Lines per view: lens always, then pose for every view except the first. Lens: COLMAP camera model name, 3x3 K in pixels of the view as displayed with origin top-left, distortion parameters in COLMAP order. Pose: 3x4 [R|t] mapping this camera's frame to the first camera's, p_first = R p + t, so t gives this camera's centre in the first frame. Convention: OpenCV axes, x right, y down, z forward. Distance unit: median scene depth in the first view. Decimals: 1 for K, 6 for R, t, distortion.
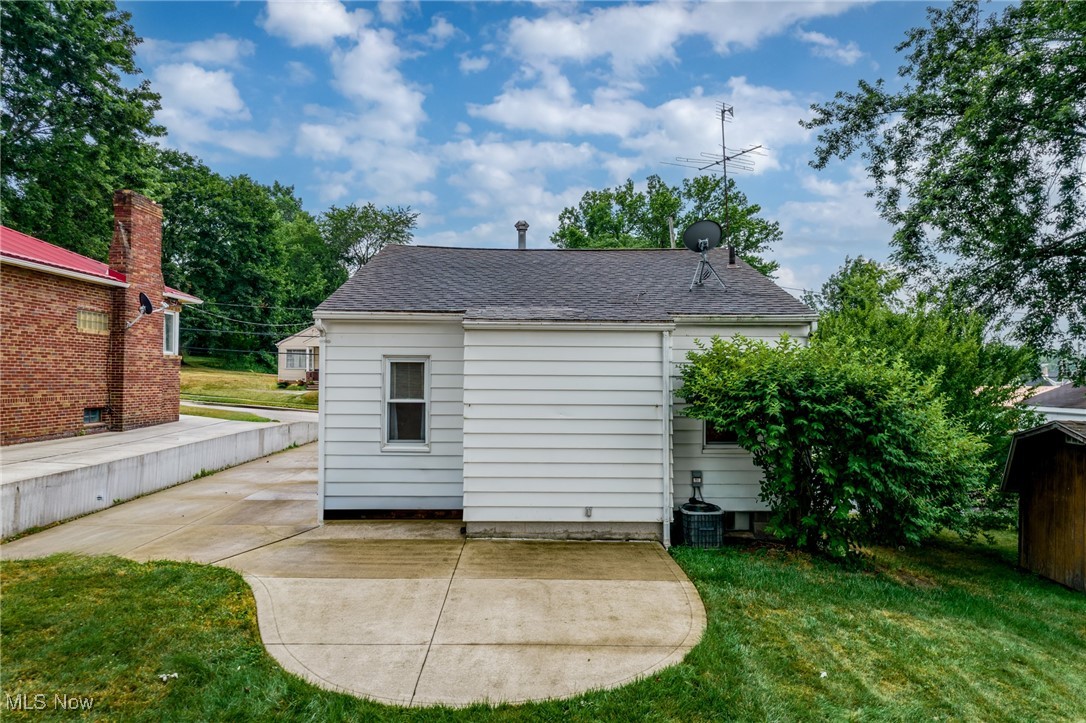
lens RADIAL K [[693.9, 0, 539.3], [0, 693.9, 363.3], [0, 0, 1]] dist [0.003431, 0.001370]
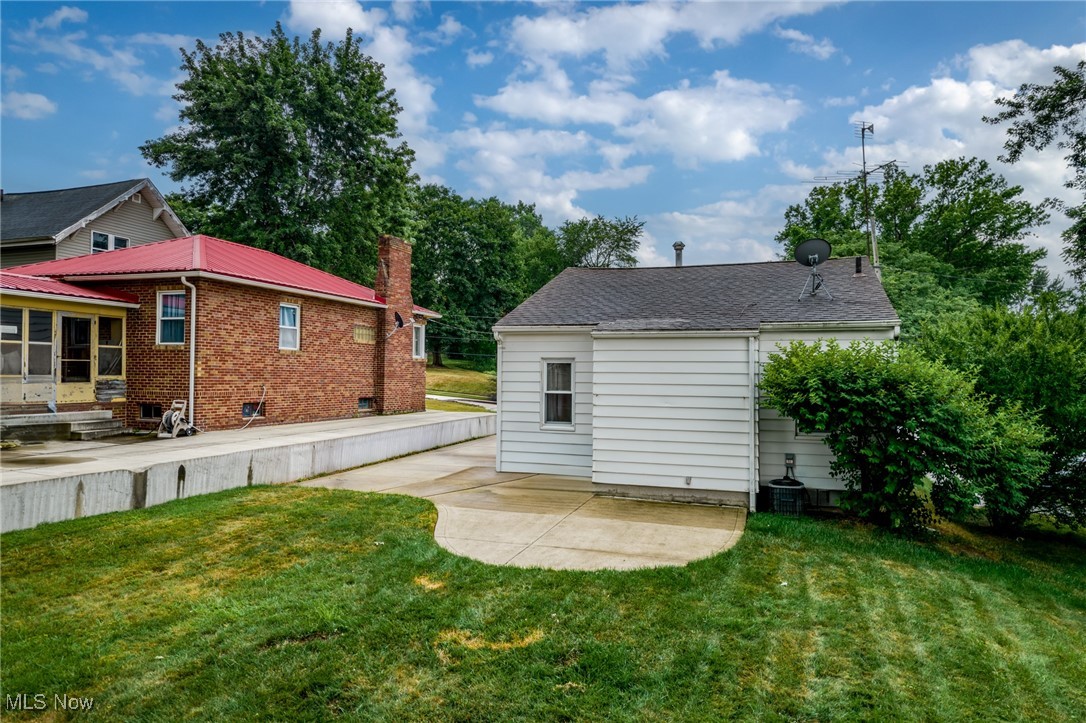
lens RADIAL K [[693.9, 0, 544.6], [0, 693.9, 363.2], [0, 0, 1]] dist [0.003431, 0.001370]
pose [[0.943256, -0.003362, -0.332048, 0.224304], [0.002239, 0.999990, -0.003765, 0.003613], [0.332058, 0.002808, 0.943255, -0.258942]]
